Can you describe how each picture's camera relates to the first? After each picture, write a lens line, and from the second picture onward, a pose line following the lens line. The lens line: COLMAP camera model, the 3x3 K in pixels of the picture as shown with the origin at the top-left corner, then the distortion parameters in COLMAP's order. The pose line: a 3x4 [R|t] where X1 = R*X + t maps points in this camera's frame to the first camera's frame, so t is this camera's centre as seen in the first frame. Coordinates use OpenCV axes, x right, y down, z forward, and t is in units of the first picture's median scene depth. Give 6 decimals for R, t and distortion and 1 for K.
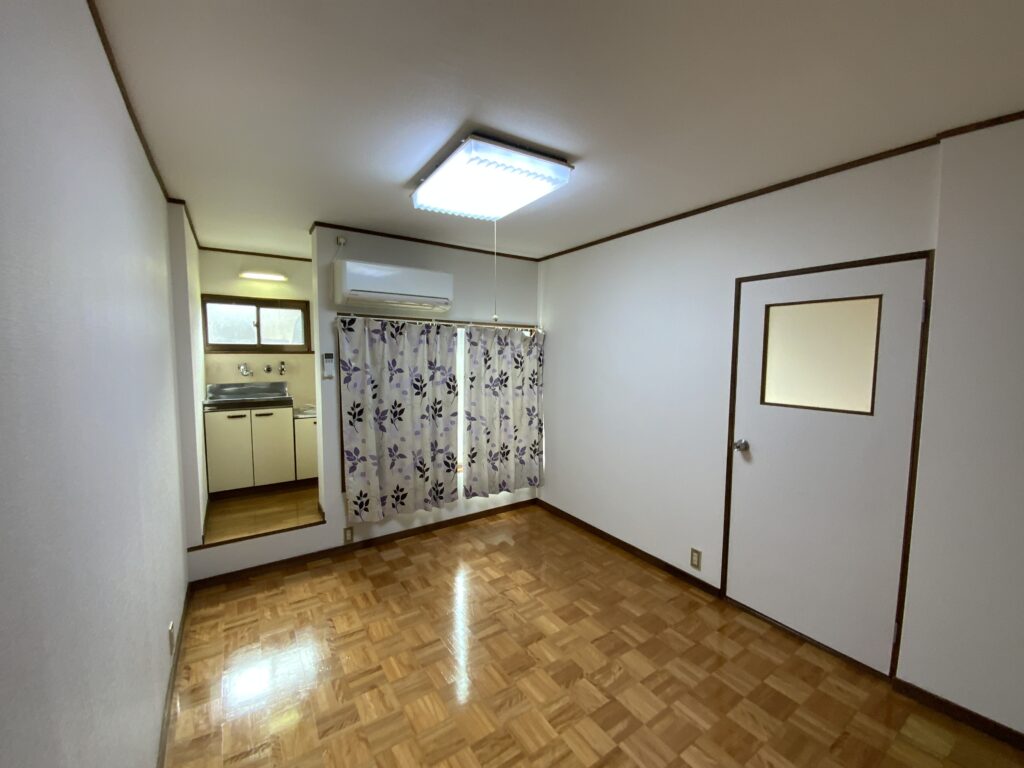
lens RADIAL K [[415.0, 0, 517.1], [0, 415.0, 379.2], [0, 0, 1]] dist [-0.021275, -0.001663]
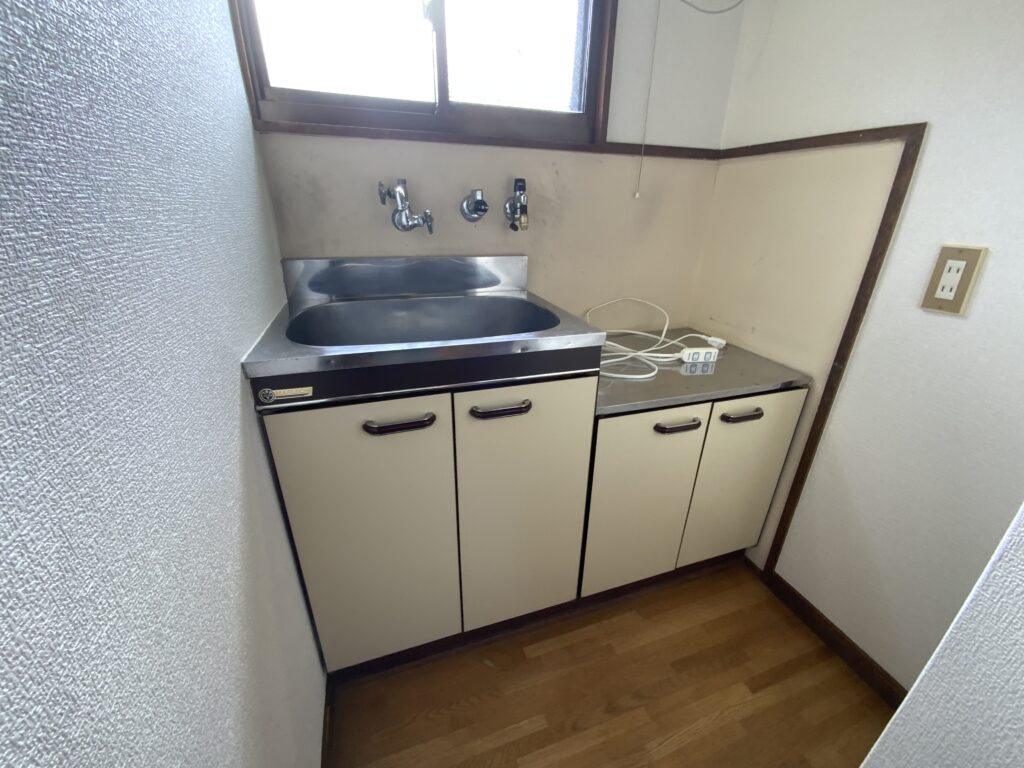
lens RADIAL K [[415.0, 0, 510.3], [0, 415.0, 383.3], [0, 0, 1]] dist [-0.021275, -0.001663]
pose [[0.966982, 0.123185, -0.223096, -0.559458], [-0.040303, 0.938318, 0.343416, -0.009749], [0.251638, -0.323086, 0.912301, 0.791057]]
